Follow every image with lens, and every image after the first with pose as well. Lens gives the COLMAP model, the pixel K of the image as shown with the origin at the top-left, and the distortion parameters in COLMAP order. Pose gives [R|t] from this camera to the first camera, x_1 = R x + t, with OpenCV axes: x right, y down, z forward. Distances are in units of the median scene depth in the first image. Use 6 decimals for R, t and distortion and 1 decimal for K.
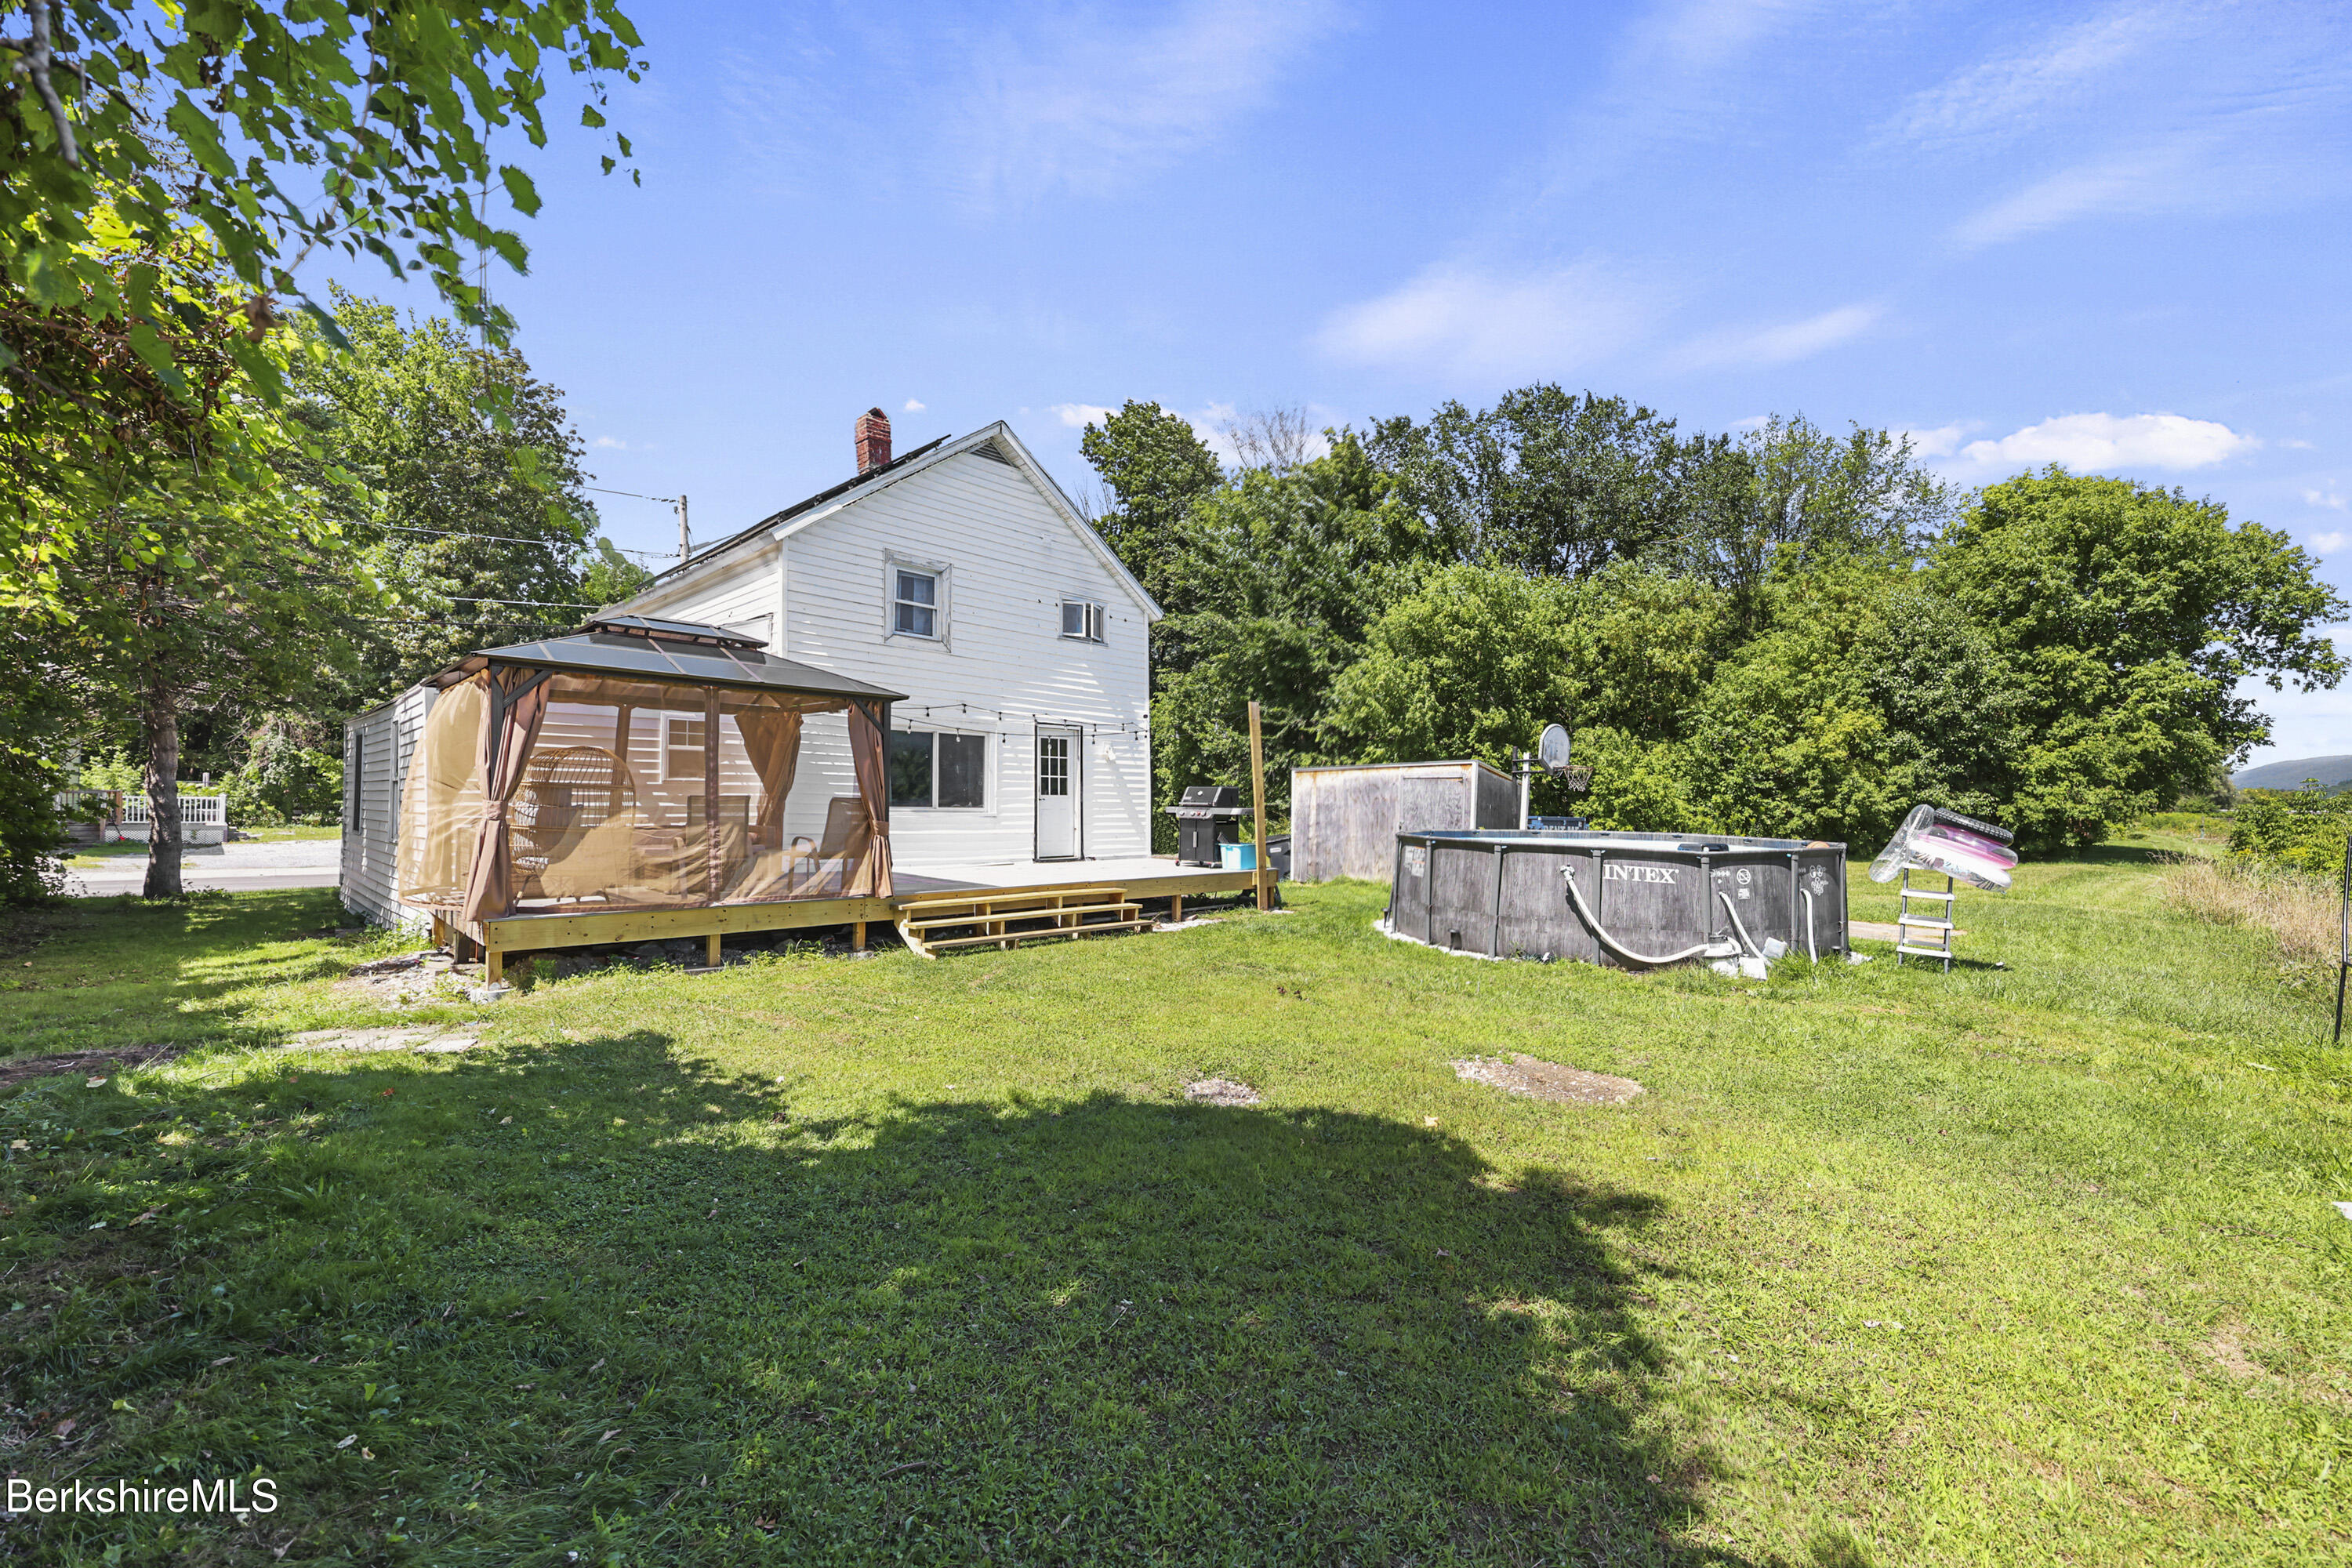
lens RADIAL K [[966.8, 0, 1158.8], [0, 966.8, 767.7], [0, 0, 1]] dist [0.001272, 0.000486]
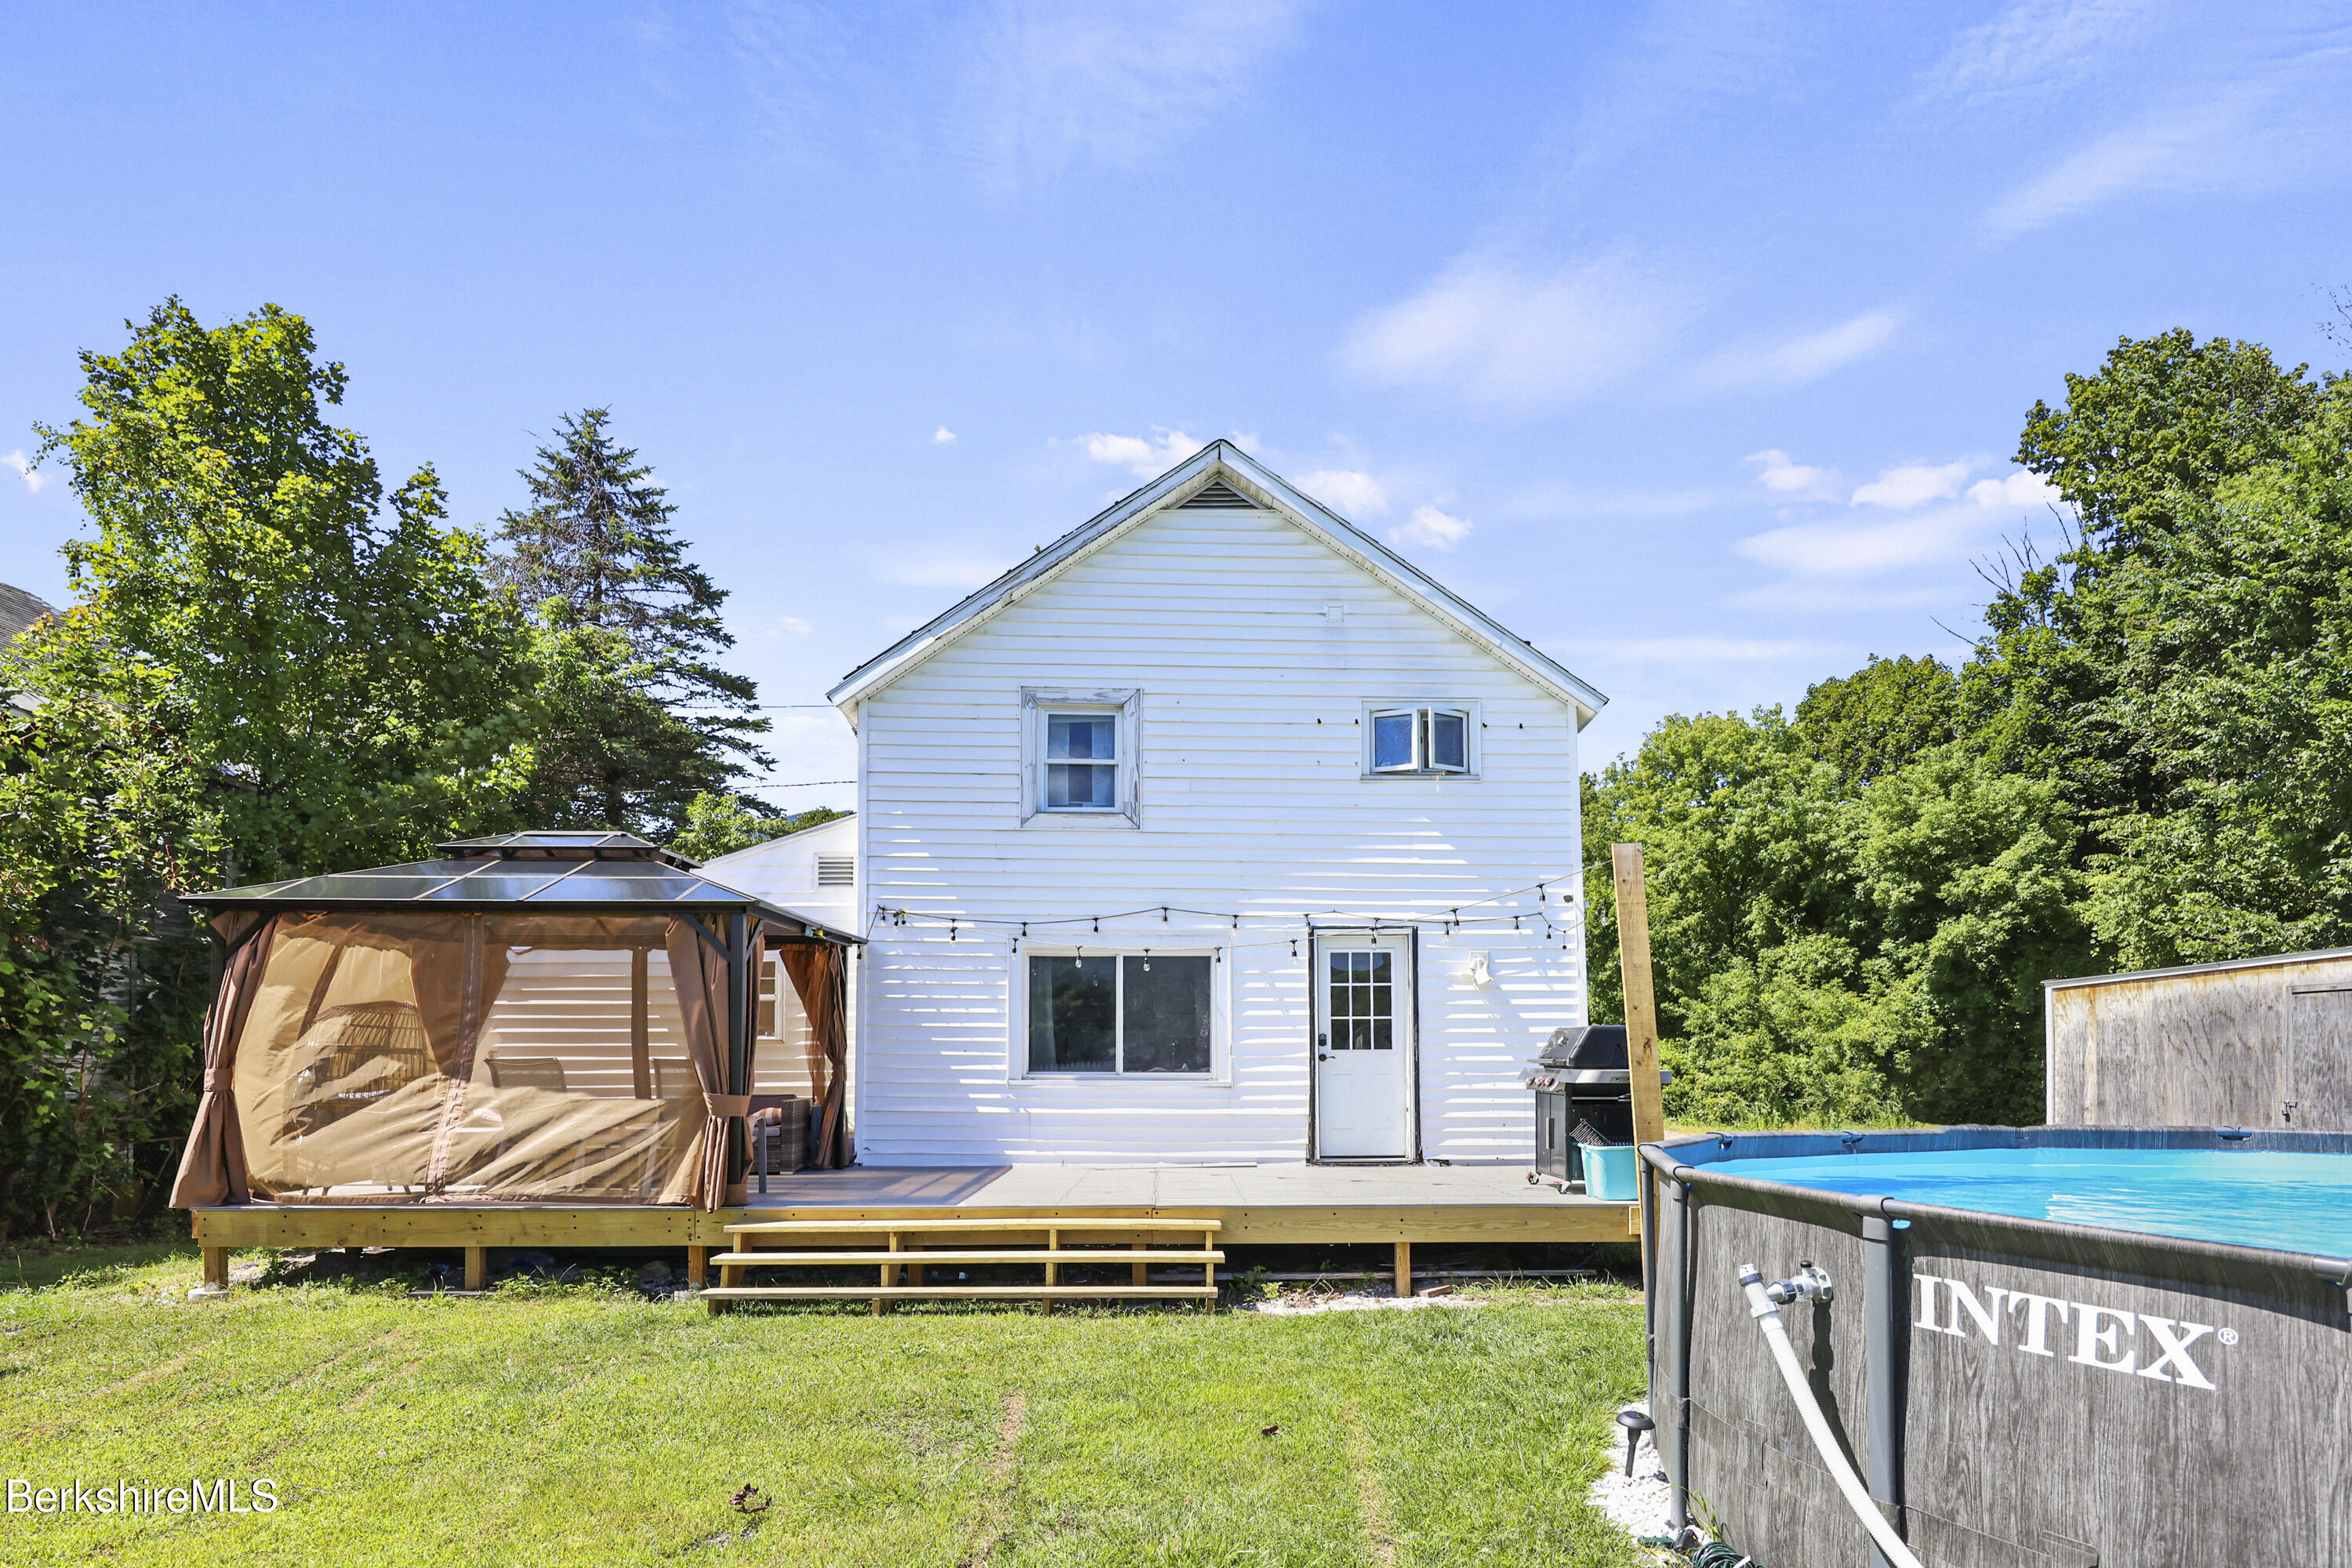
lens RADIAL K [[1285.8, 0, 1211.1], [0, 1285.8, 1009.6], [0, 0, 1]] dist [0.000070, -0.001057]
pose [[0.721131, -0.039182, -0.691690, 0.379799], [0.034761, 0.999188, -0.020360, 0.017792], [0.691927, -0.009361, 0.721907, 0.403514]]
